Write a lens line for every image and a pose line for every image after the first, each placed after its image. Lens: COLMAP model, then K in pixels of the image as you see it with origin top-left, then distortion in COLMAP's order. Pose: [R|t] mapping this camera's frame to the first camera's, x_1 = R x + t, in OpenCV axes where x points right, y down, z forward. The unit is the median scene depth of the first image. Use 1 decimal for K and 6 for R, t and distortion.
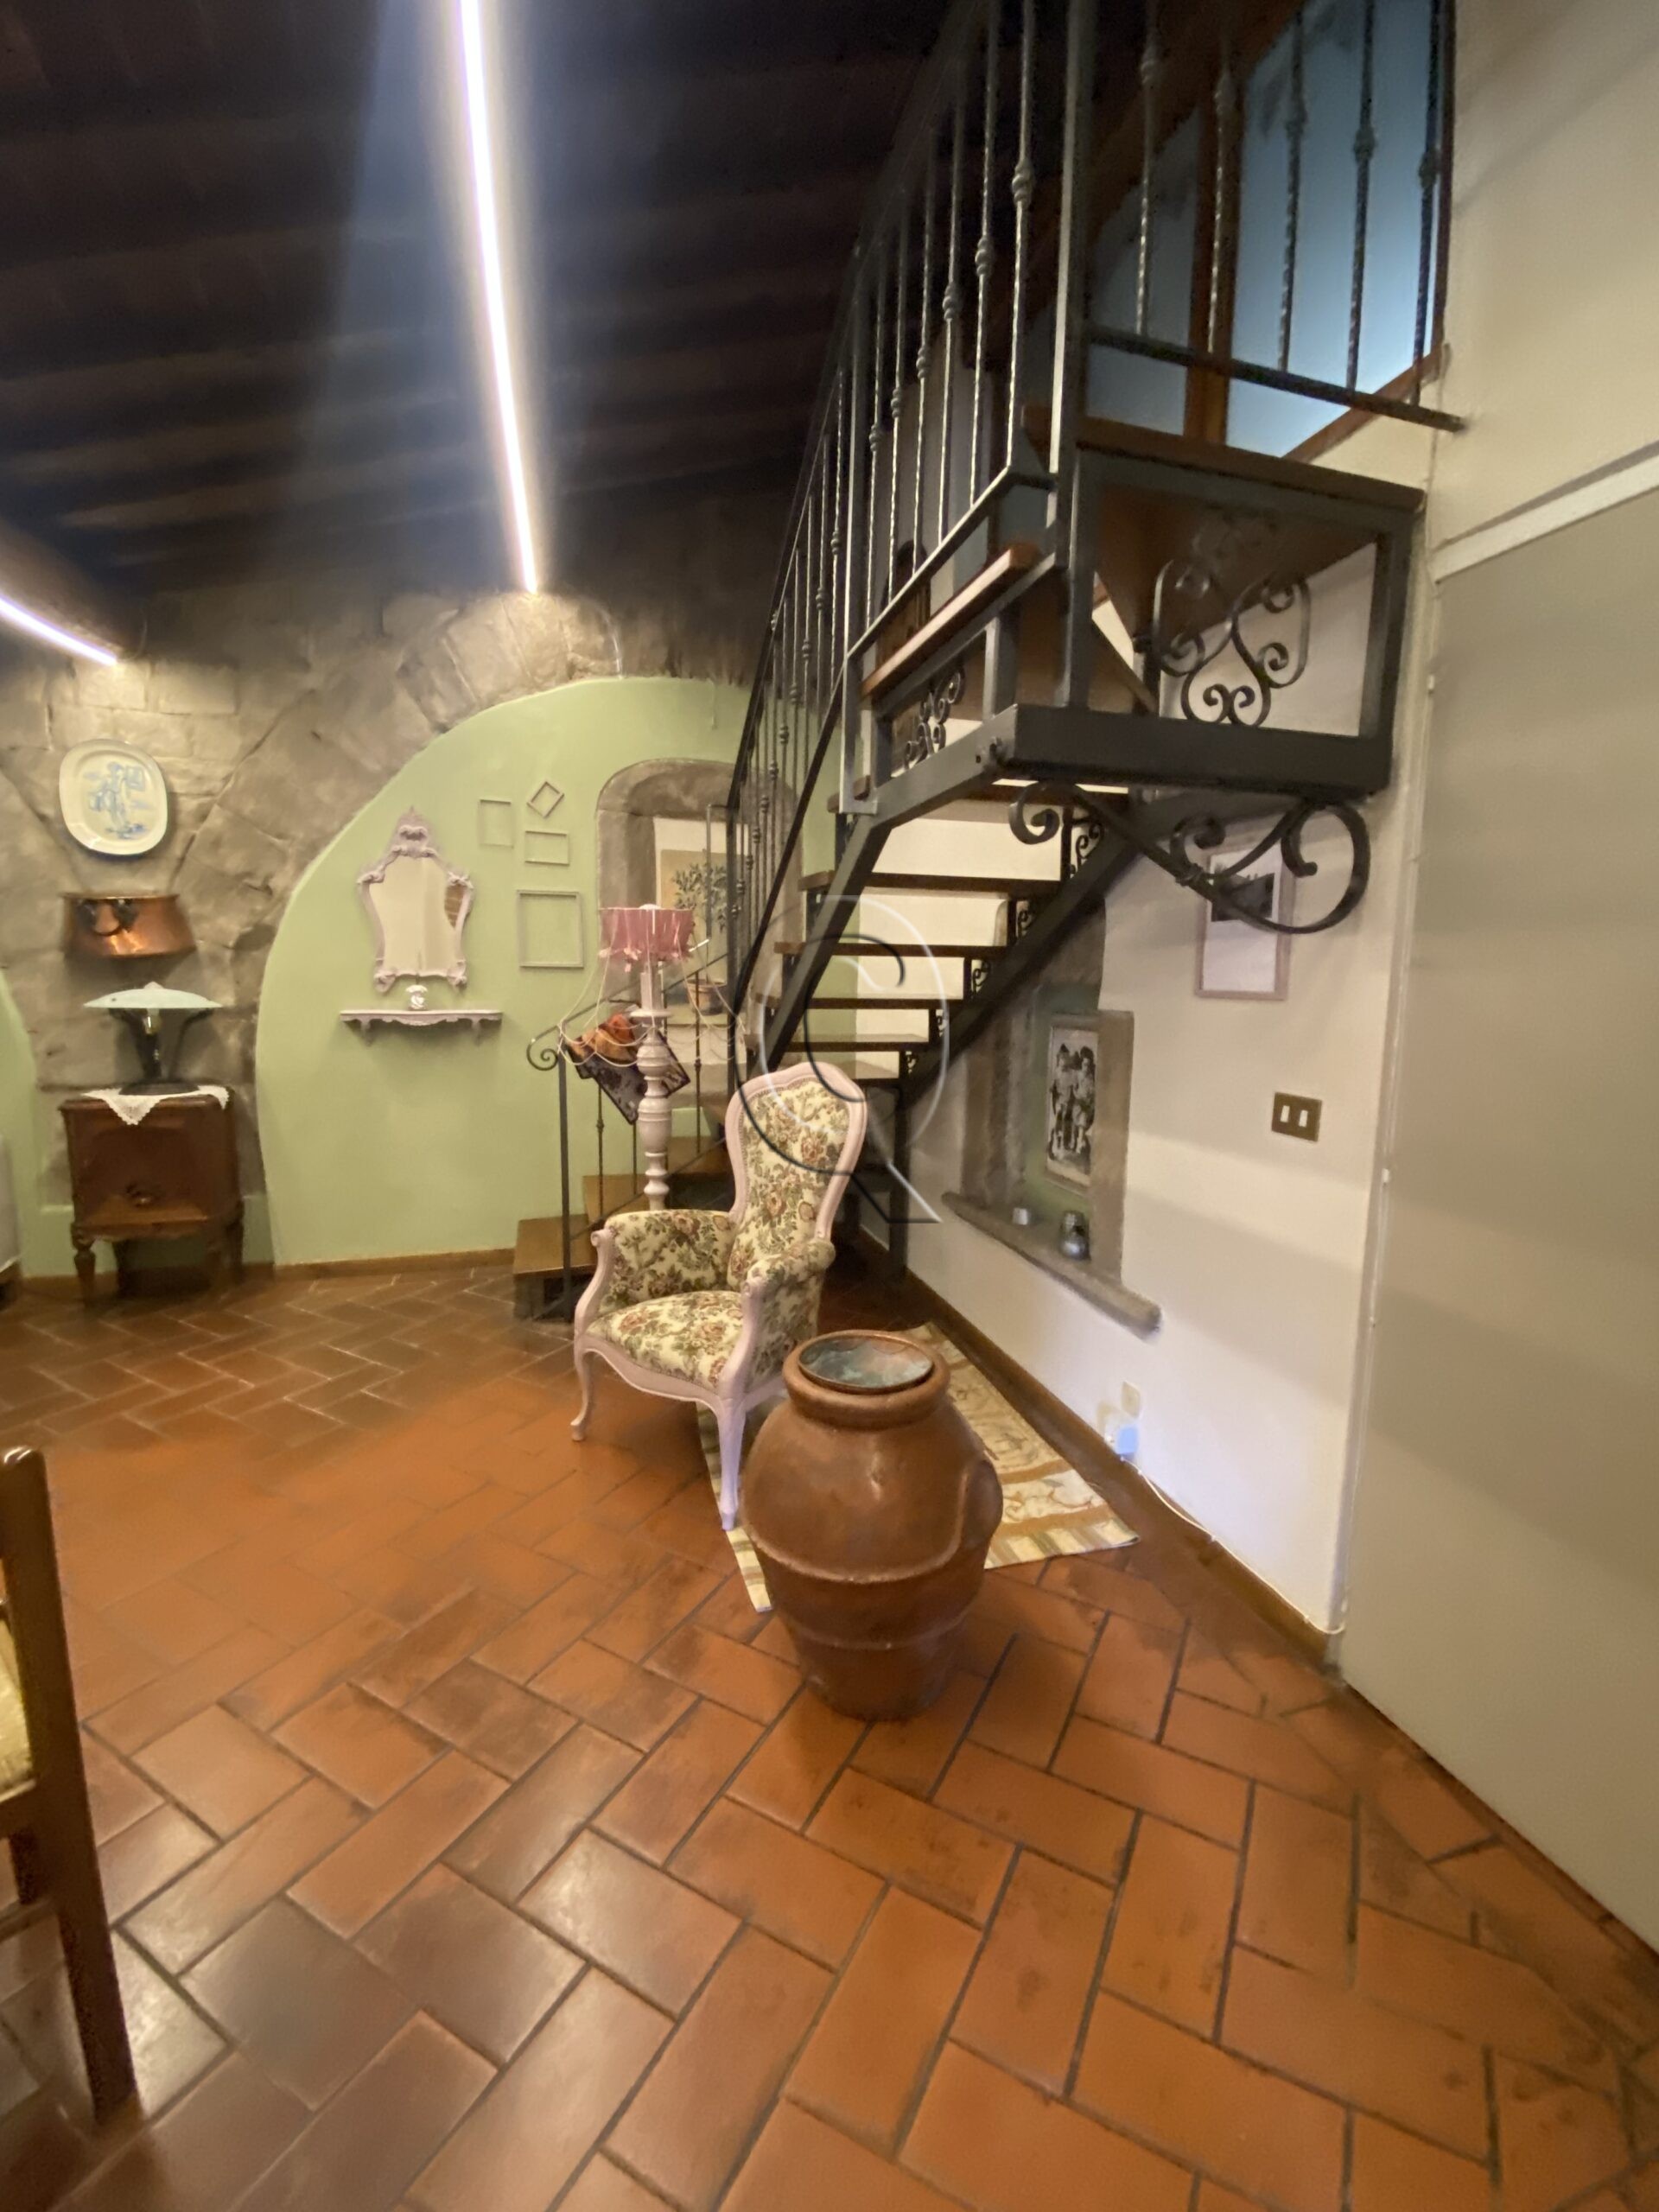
lens RADIAL K [[907.0, 0, 845.7], [0, 907.0, 1104.4], [0, 0, 1]] dist [0.035297, -0.032291]
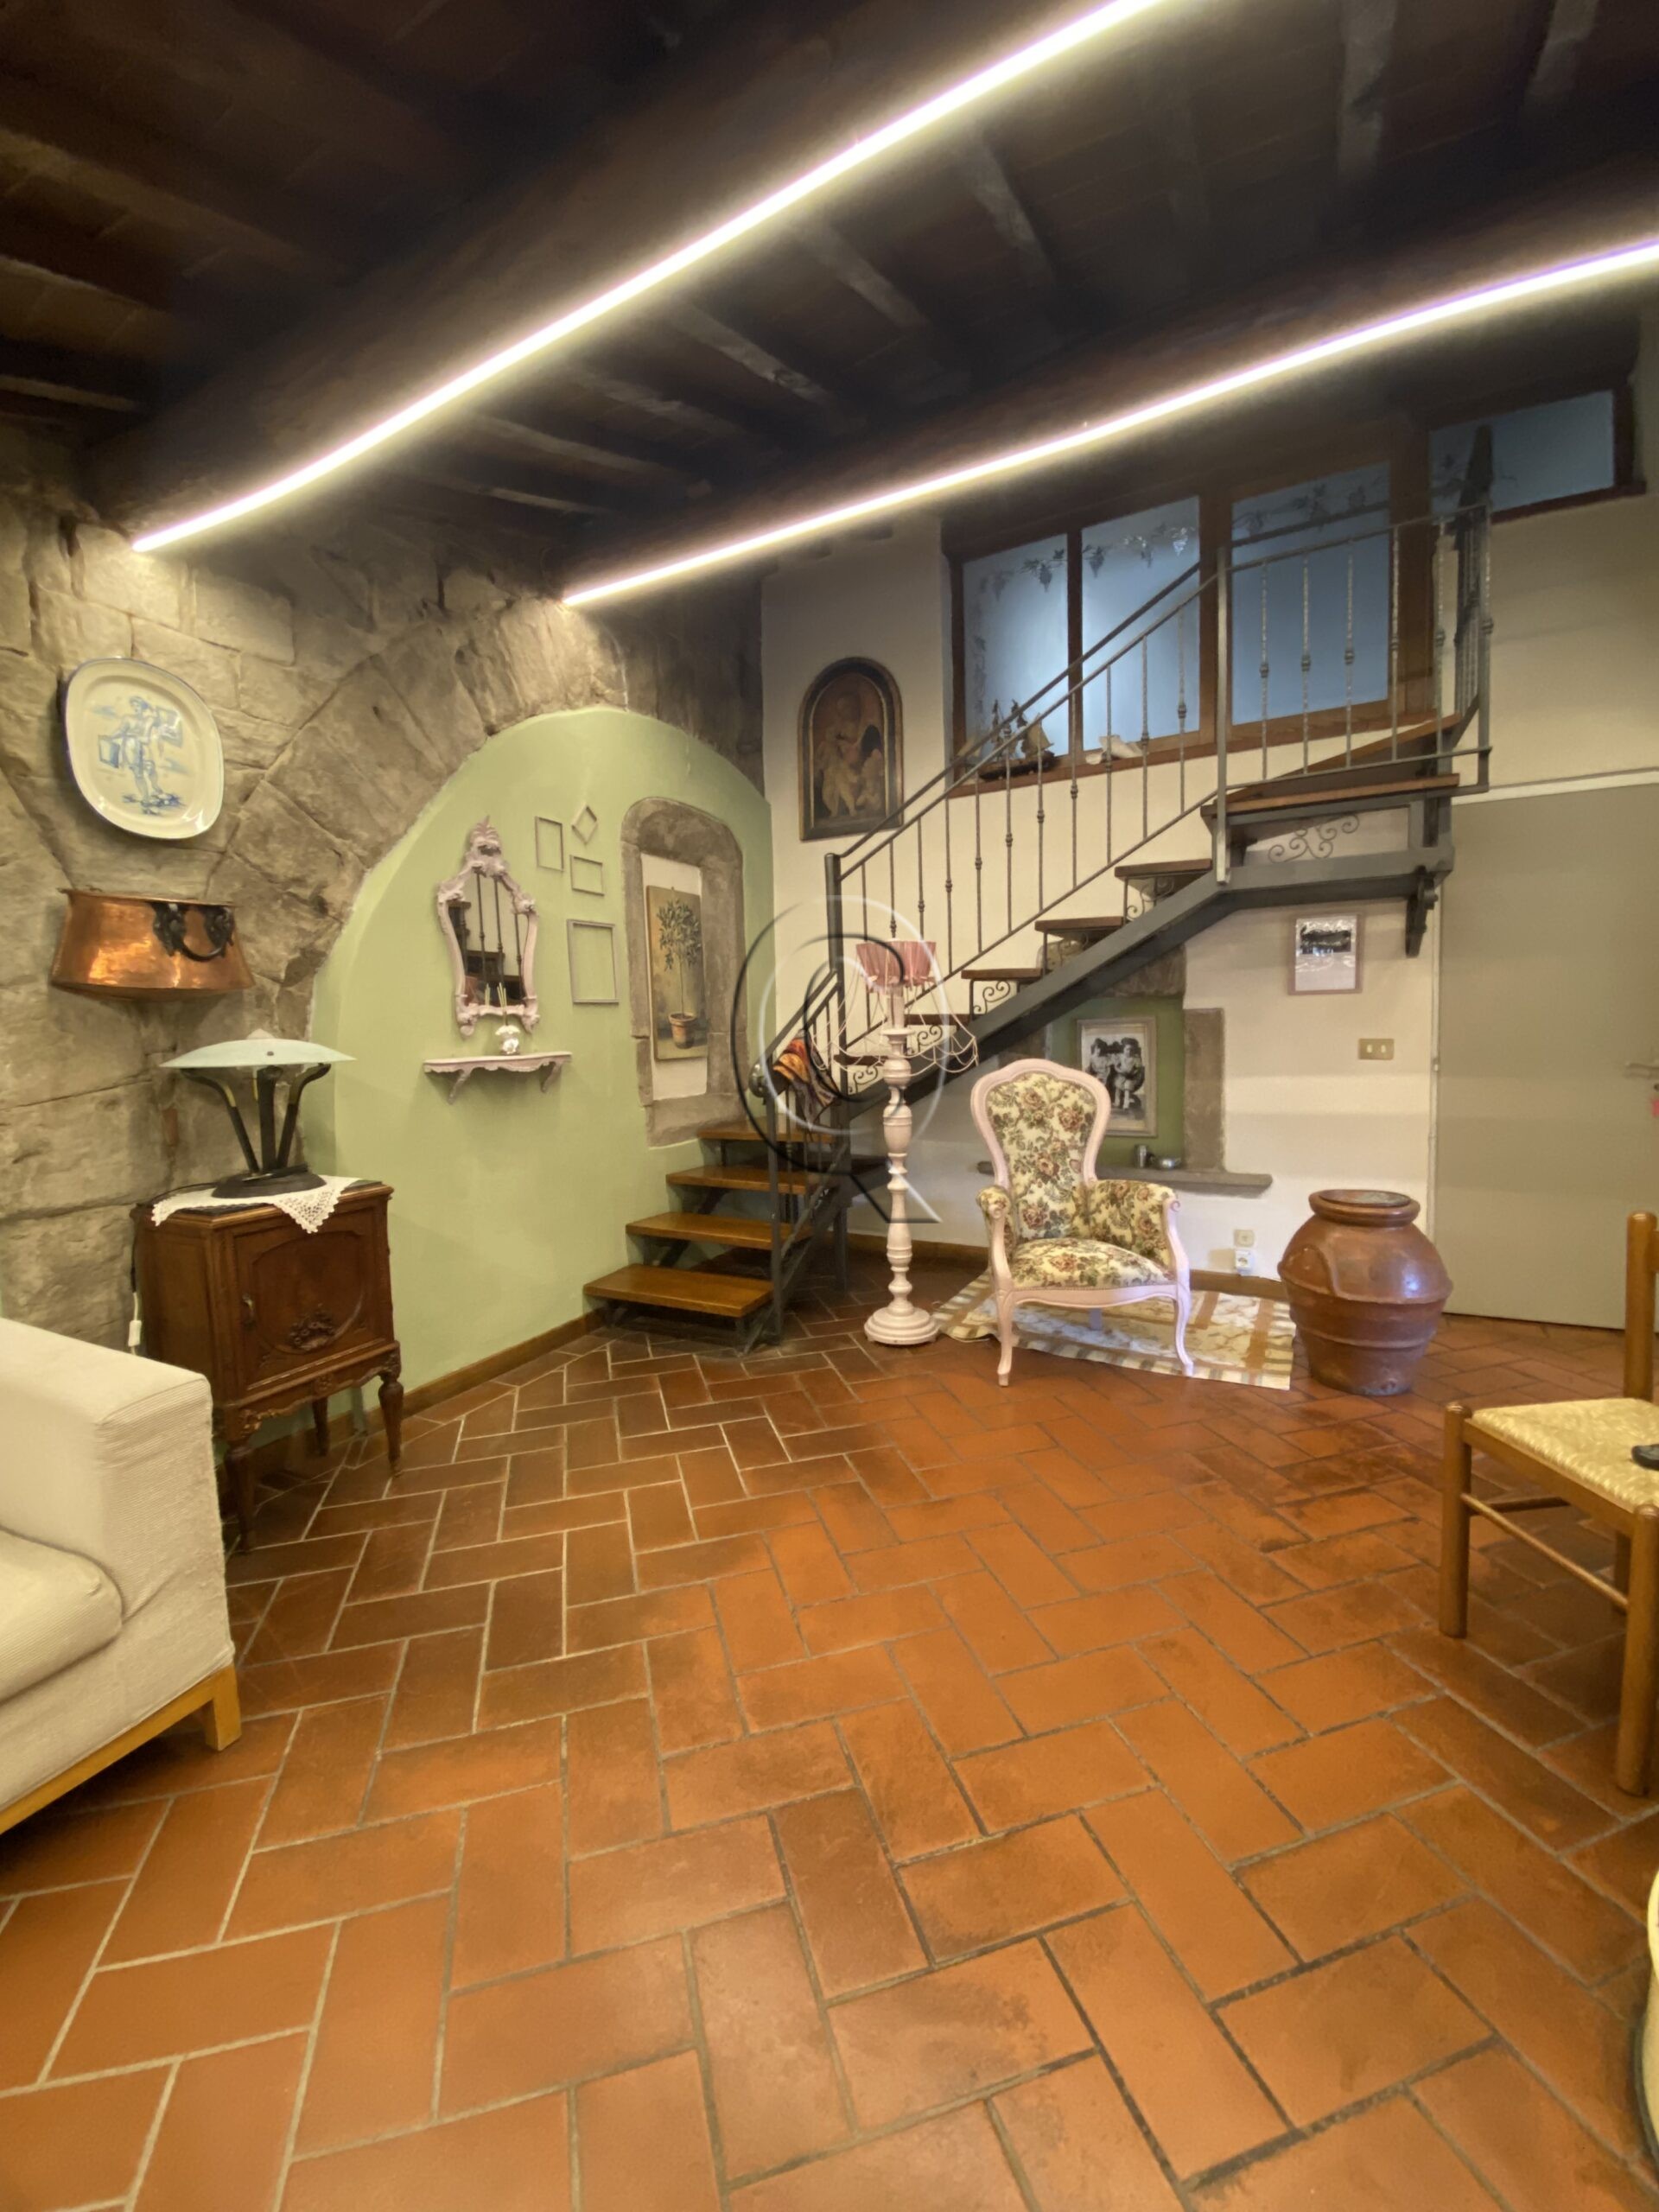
lens RADIAL K [[886.5, 0, 829.5], [0, 886.5, 1106.0], [0, 0, 1]] dist [0.025385, -0.024388]
pose [[0.705193, -0.101139, 0.701765, -1.099548], [0.140019, 0.990147, 0.001999, -0.021321], [-0.695052, 0.096851, 0.712406, 0.277719]]
